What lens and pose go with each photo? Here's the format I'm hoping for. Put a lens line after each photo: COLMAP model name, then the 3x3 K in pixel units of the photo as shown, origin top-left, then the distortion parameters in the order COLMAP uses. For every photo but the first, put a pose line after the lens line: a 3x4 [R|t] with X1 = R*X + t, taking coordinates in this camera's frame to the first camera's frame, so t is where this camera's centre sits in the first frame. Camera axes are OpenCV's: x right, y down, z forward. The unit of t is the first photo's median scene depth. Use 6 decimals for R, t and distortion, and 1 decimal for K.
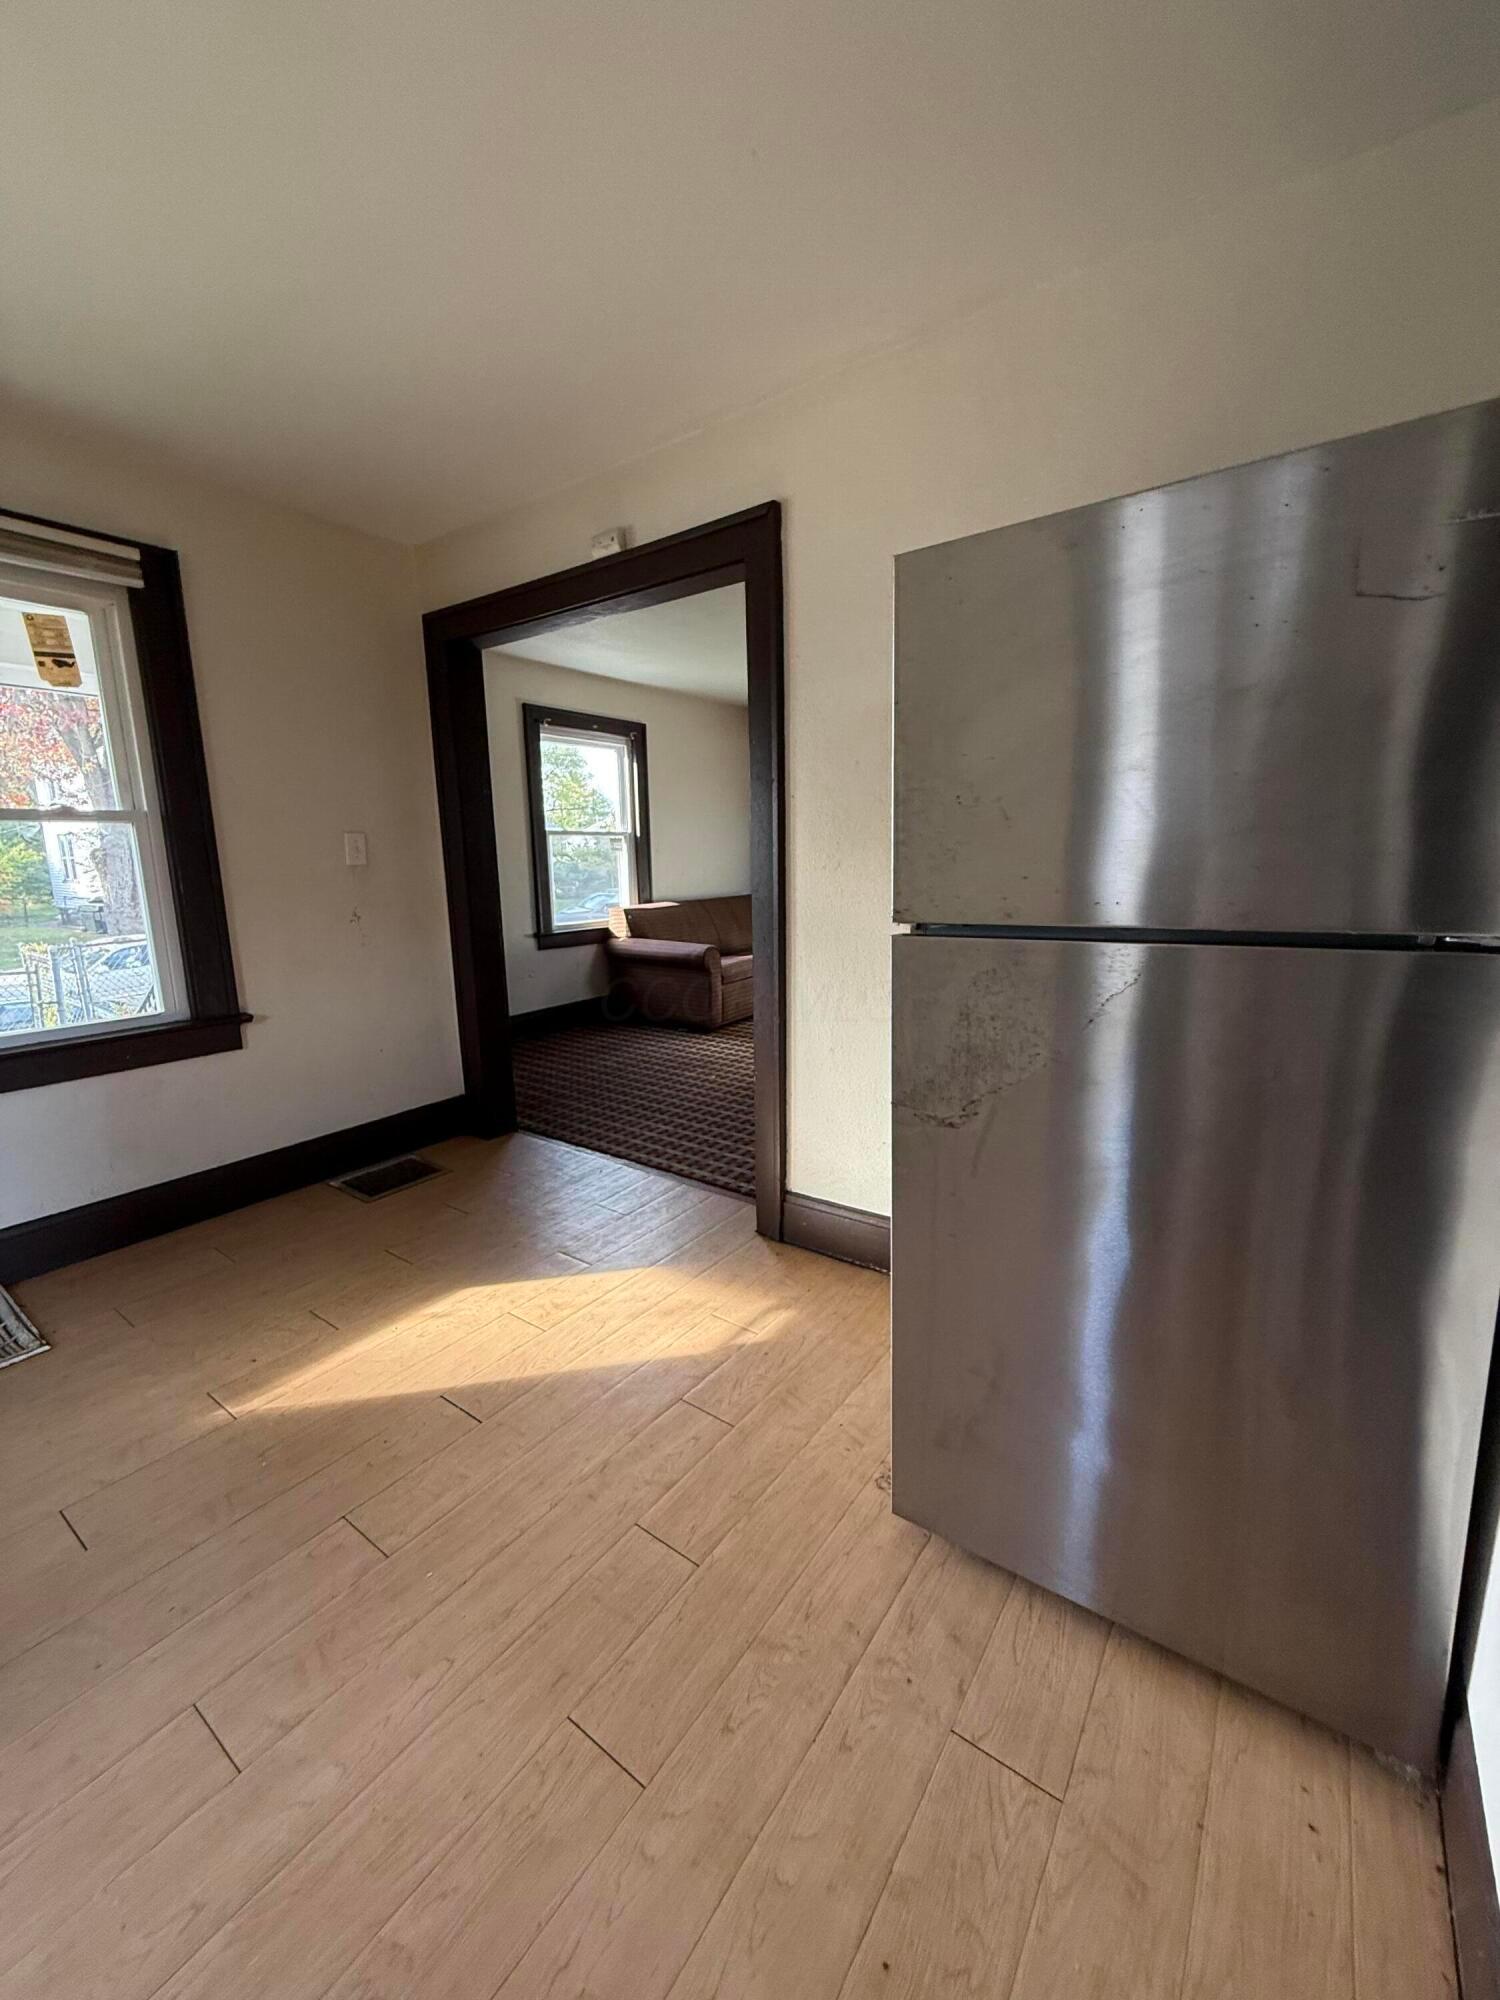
lens RADIAL K [[803.1, 0, 748.6], [0, 803.1, 995.9], [0, 0, 1]] dist [0.003946, 0.000547]
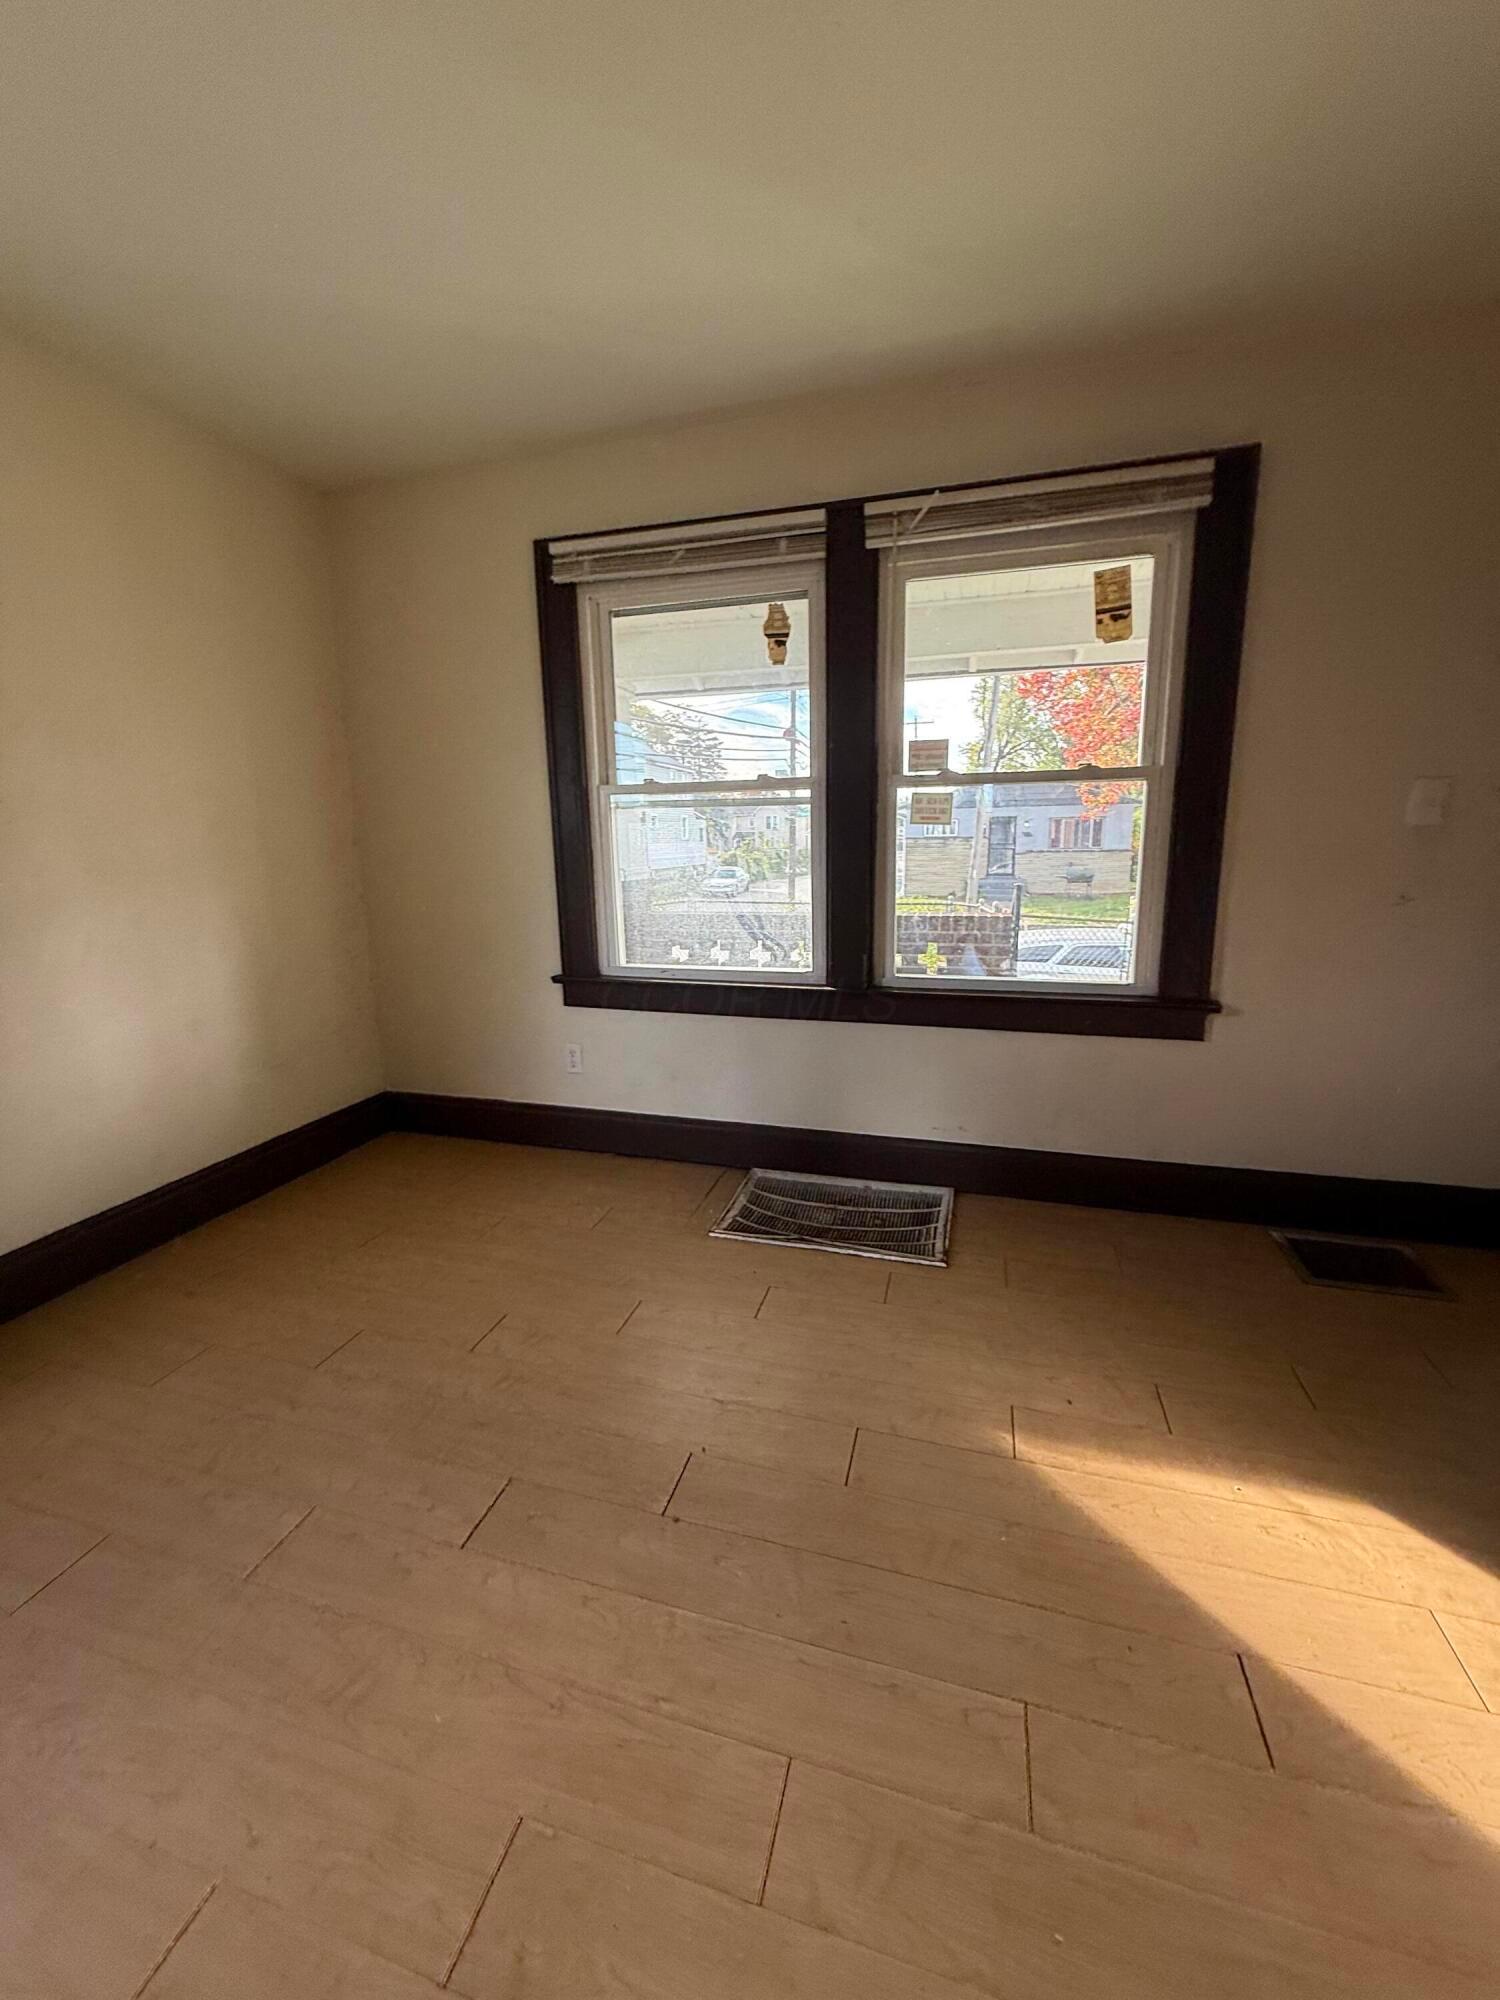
lens RADIAL K [[803.1, 0, 750.2], [0, 803.1, 992.2], [0, 0, 1]] dist [0.003946, 0.000547]
pose [[0.342907, 0.191344, -0.919675, -0.020342], [-0.158208, 0.976813, 0.144243, -0.037935], [0.925951, 0.096038, 0.365229, 0.274848]]
